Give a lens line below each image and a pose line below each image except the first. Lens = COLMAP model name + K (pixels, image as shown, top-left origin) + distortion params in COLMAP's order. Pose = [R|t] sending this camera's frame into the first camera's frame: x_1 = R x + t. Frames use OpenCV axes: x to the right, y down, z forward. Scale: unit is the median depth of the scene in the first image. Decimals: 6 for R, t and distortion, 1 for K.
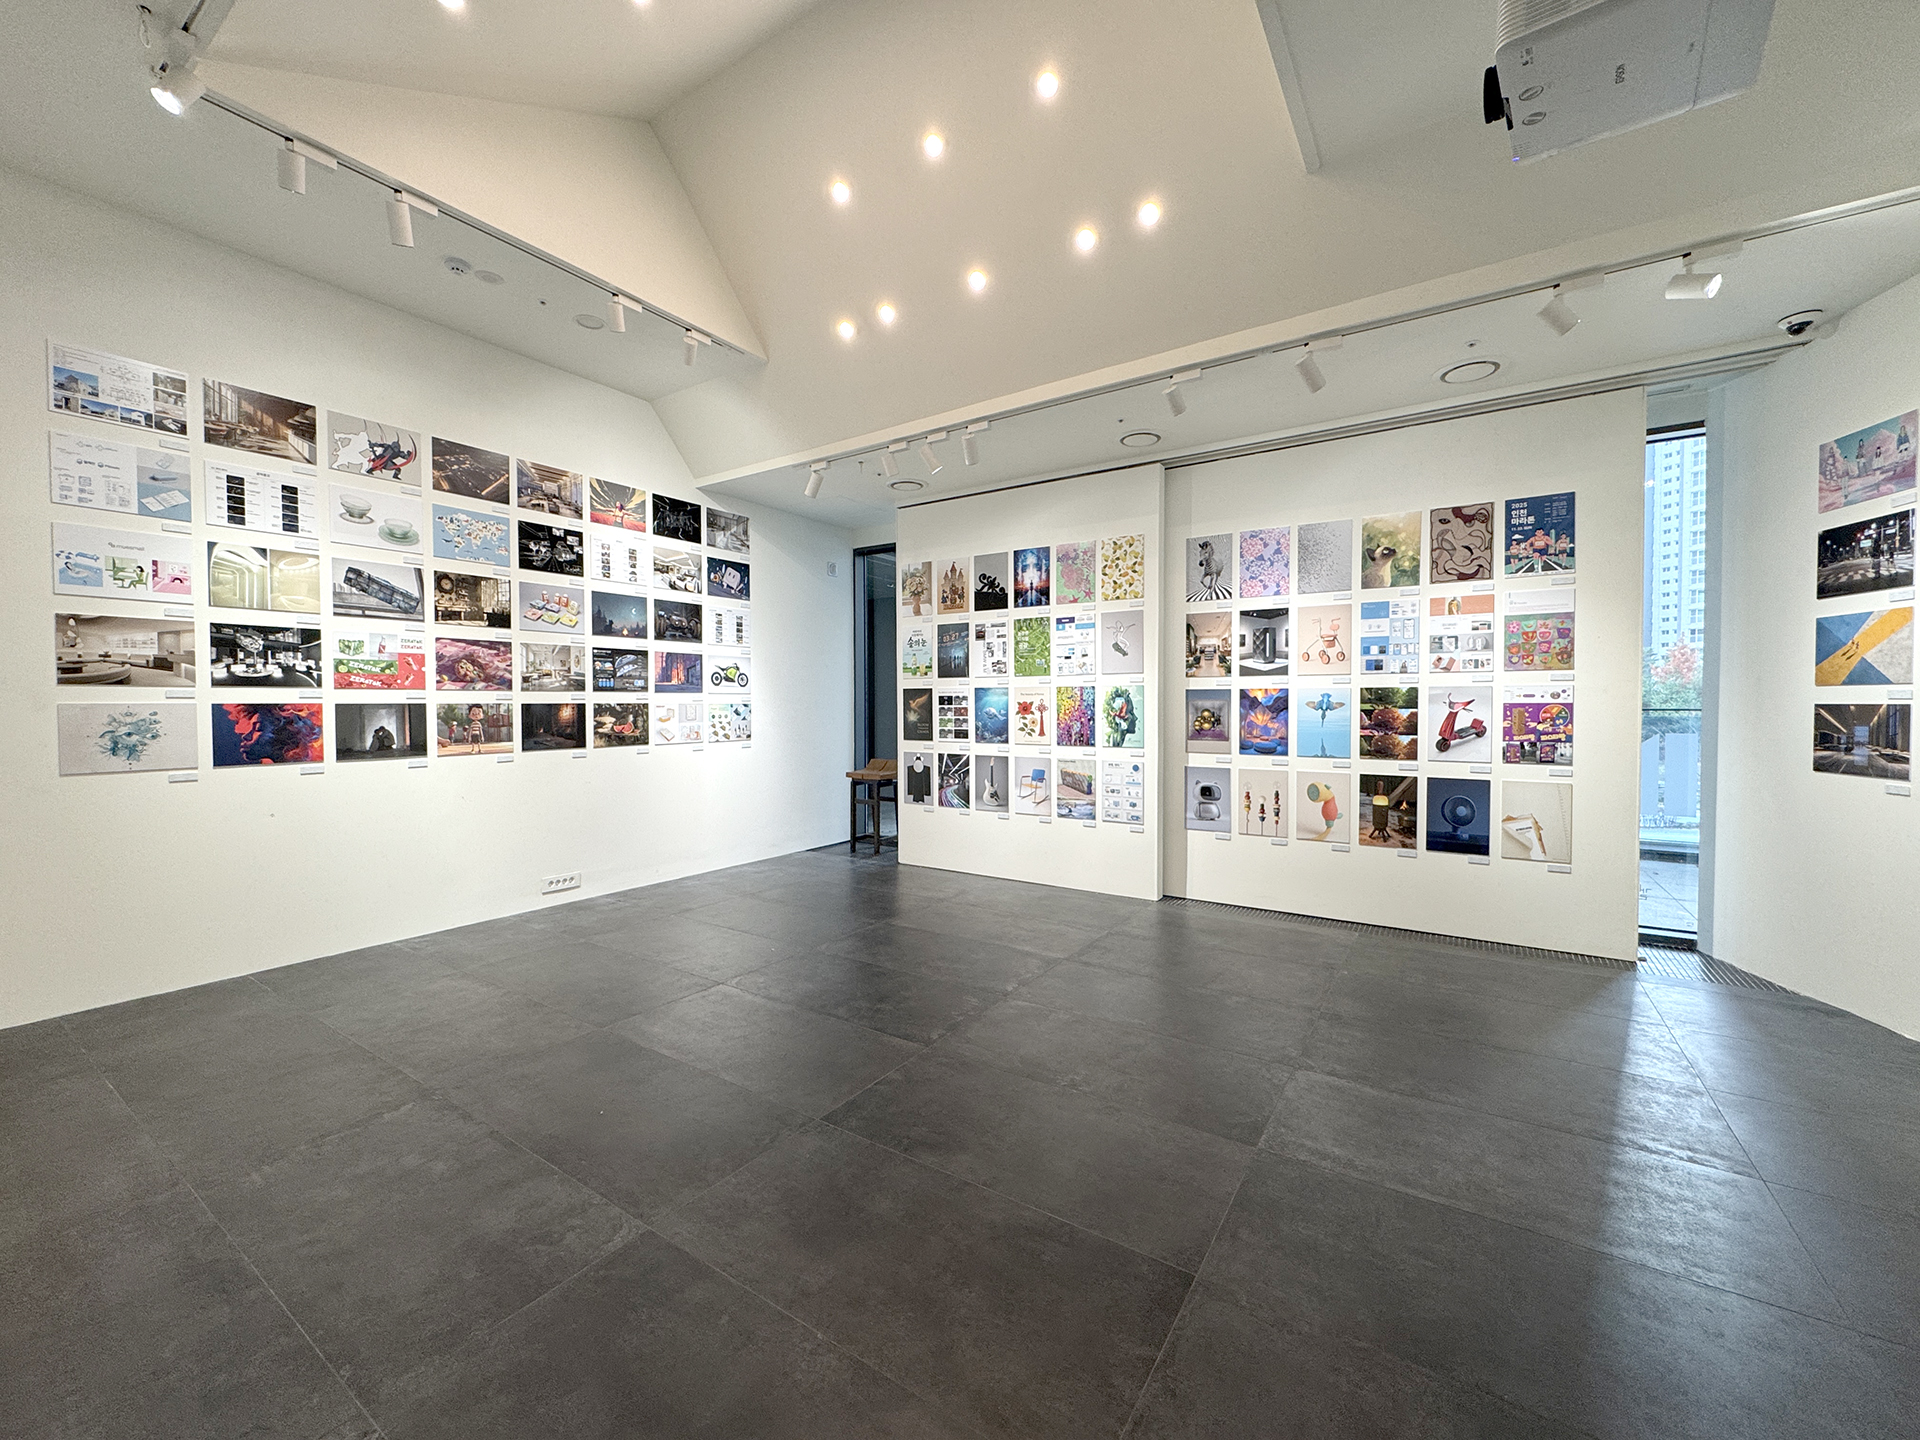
lens RADIAL K [[763.7, 0, 956.0], [0, 763.7, 715.7], [0, 0, 1]] dist [-0.004412, -0.000071]
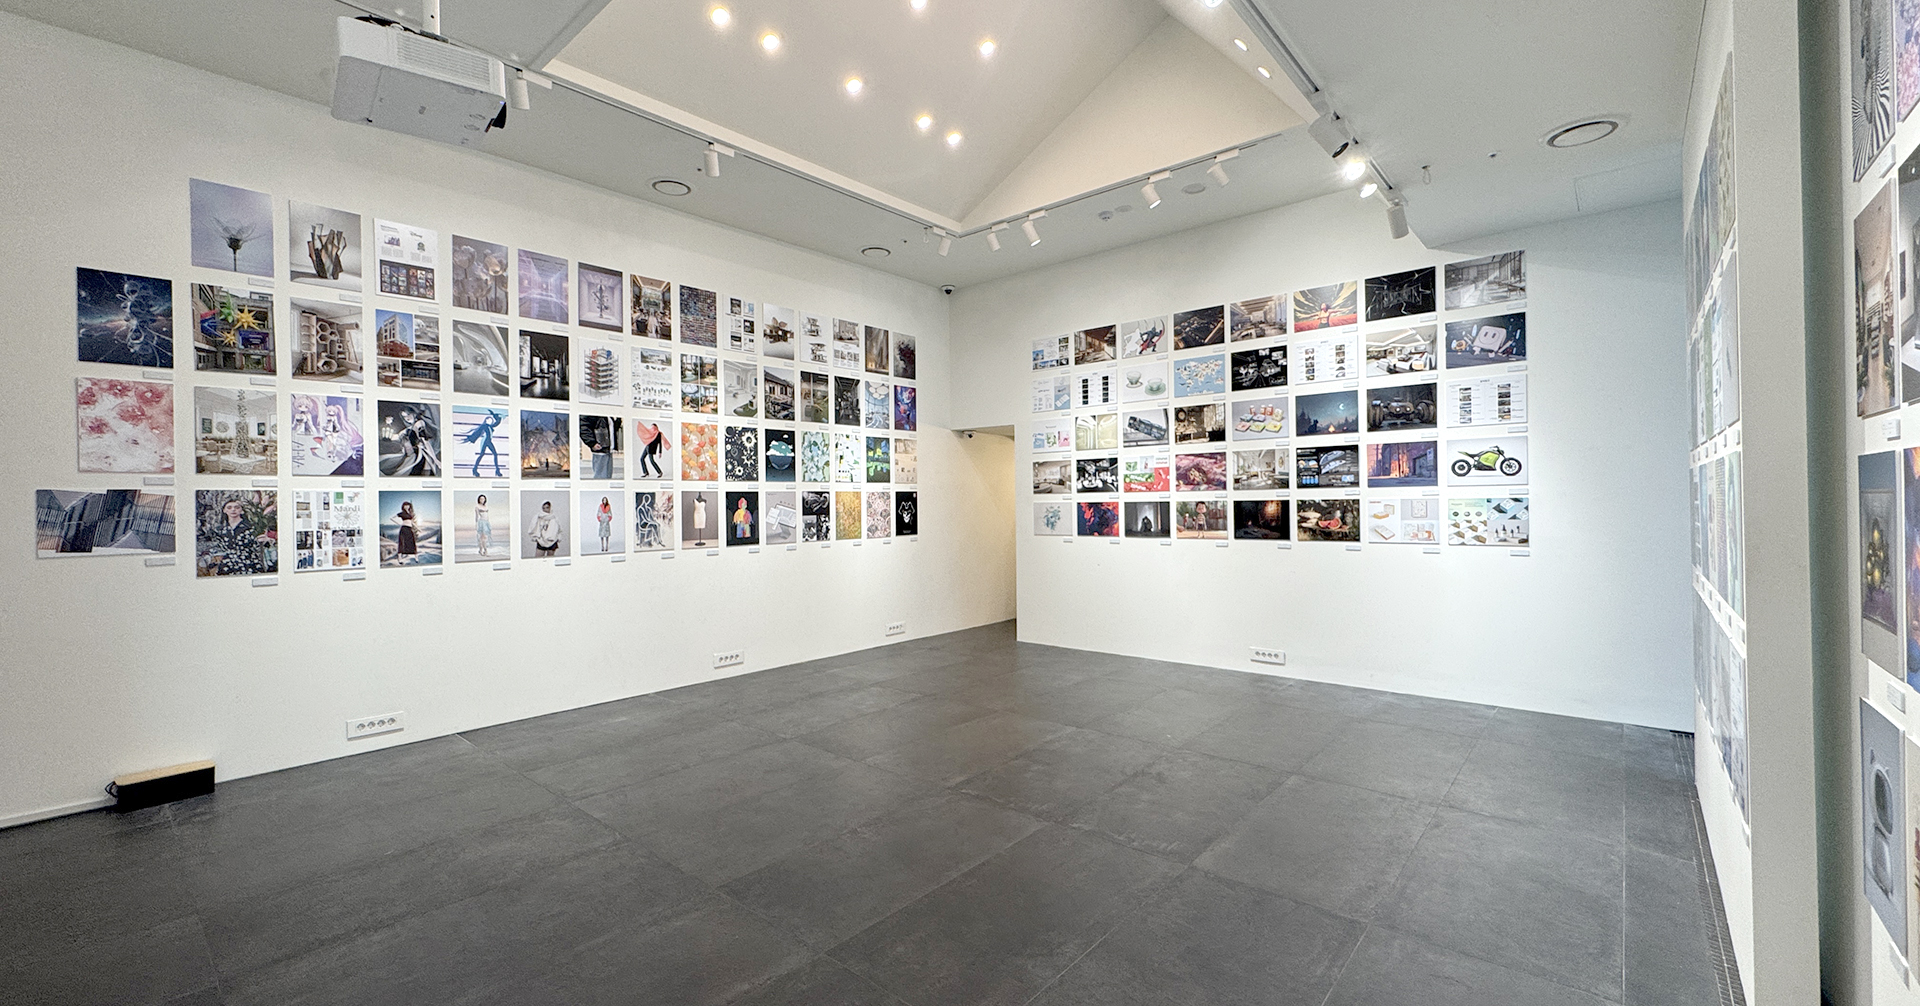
lens RADIAL K [[758.0, 0, 961.8], [0, 758.0, 503.9], [0, 0, 1]] dist [-0.000220, 0.000020]
pose [[-0.122466, 0.005007, -0.992460, 0.673408], [-0.003564, 0.999979, 0.005485, -0.014912], [0.992466, 0.004209, -0.122446, 0.681901]]
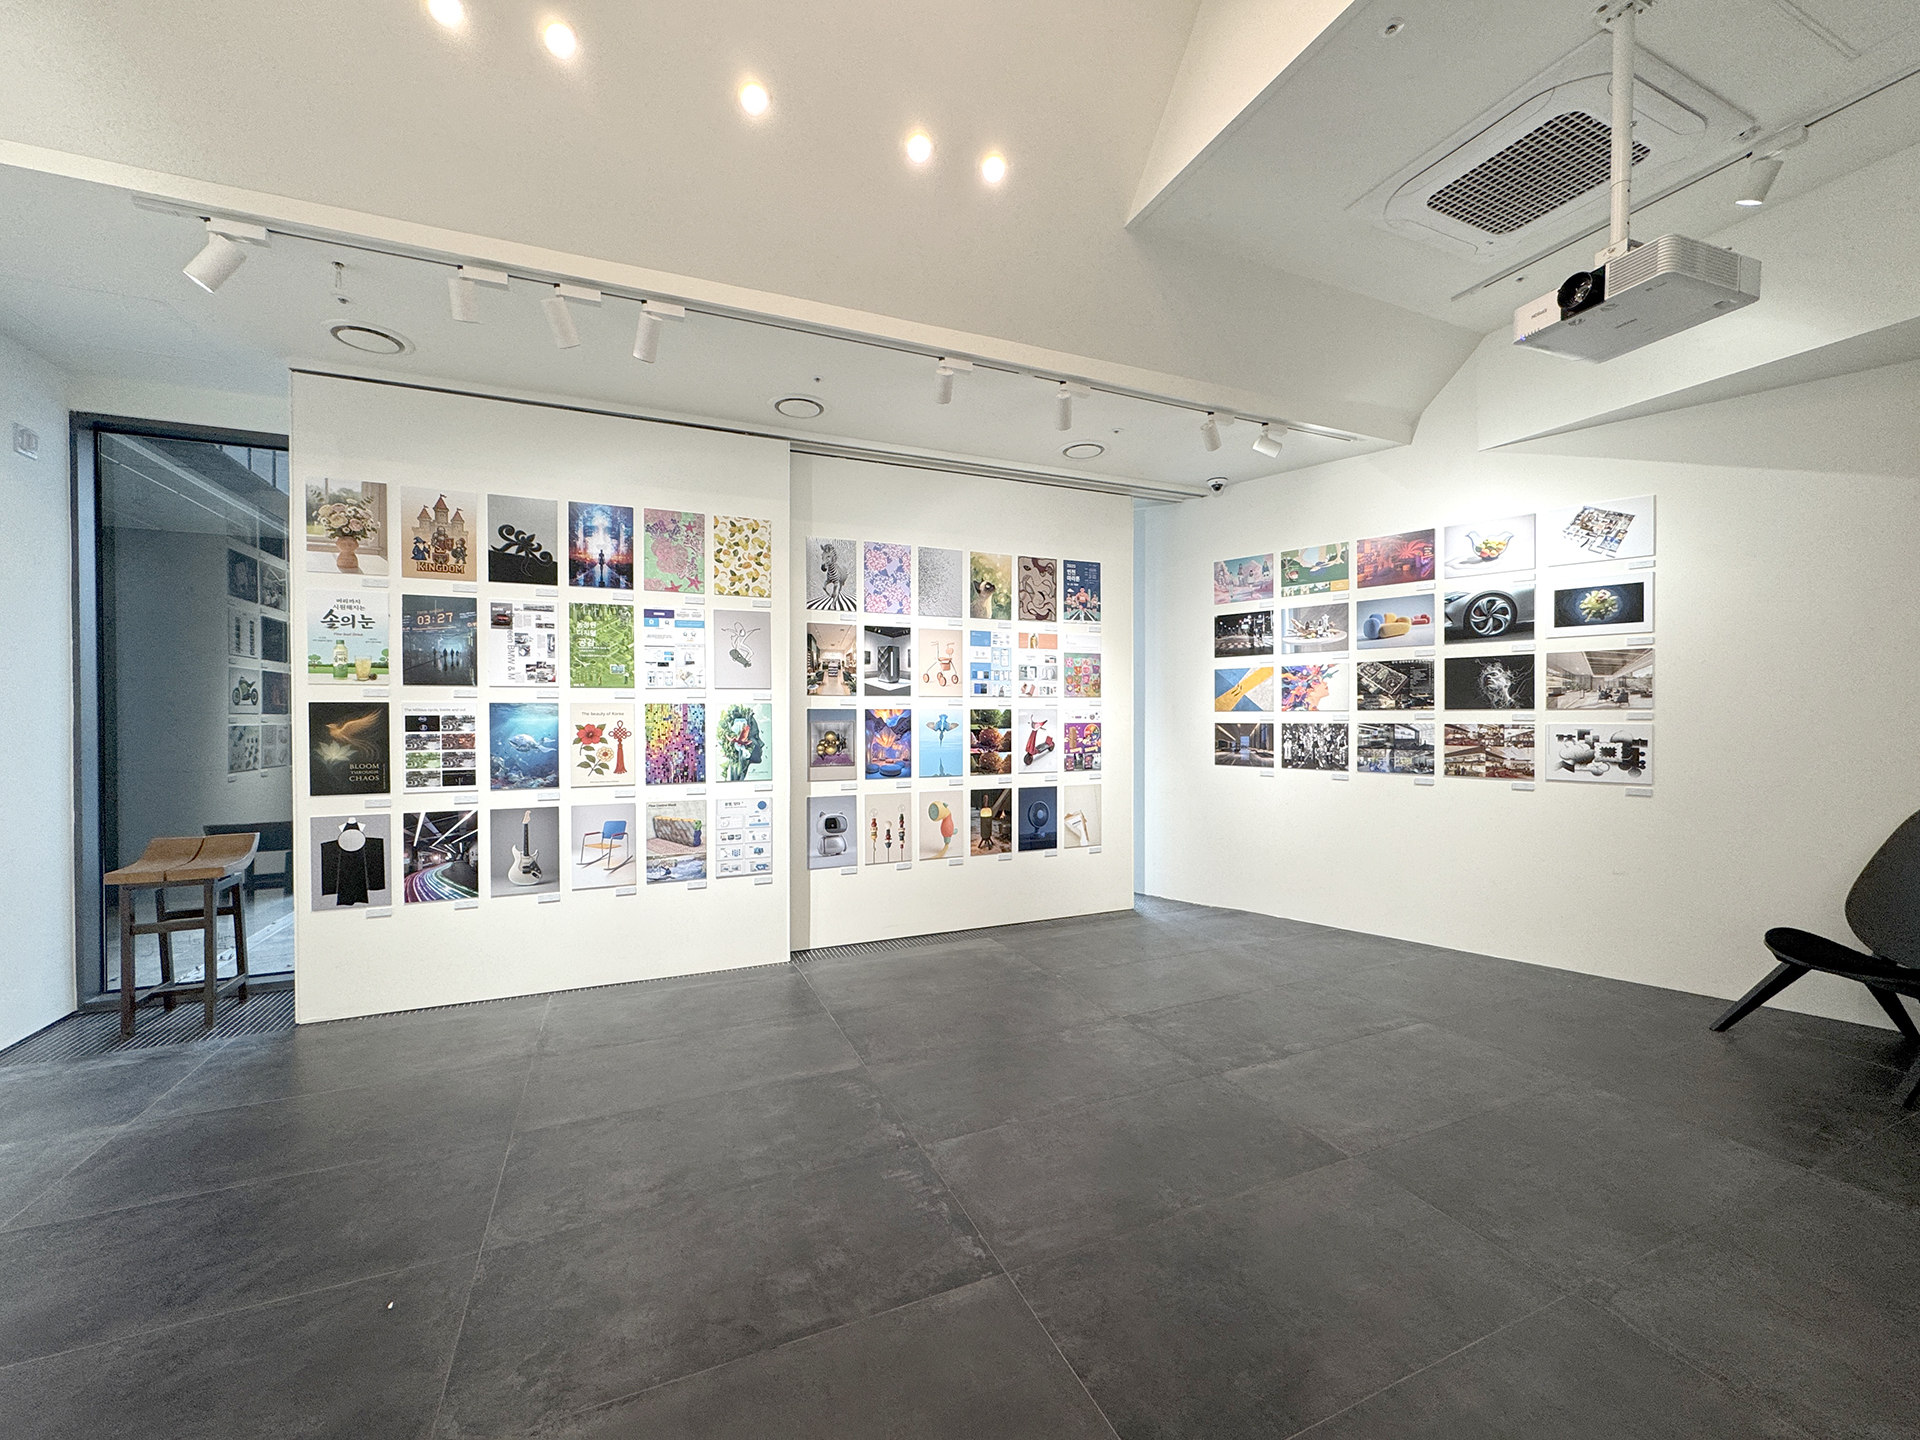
lens RADIAL K [[763.7, 0, 959.6], [0, 763.7, 717.1], [0, 0, 1]] dist [-0.004412, -0.000071]
pose [[0.539382, -0.003006, 0.842056, -0.346765], [0.016027, 0.999849, -0.006697, -0.017175], [-0.841908, 0.017108, 0.539349, 0.393745]]
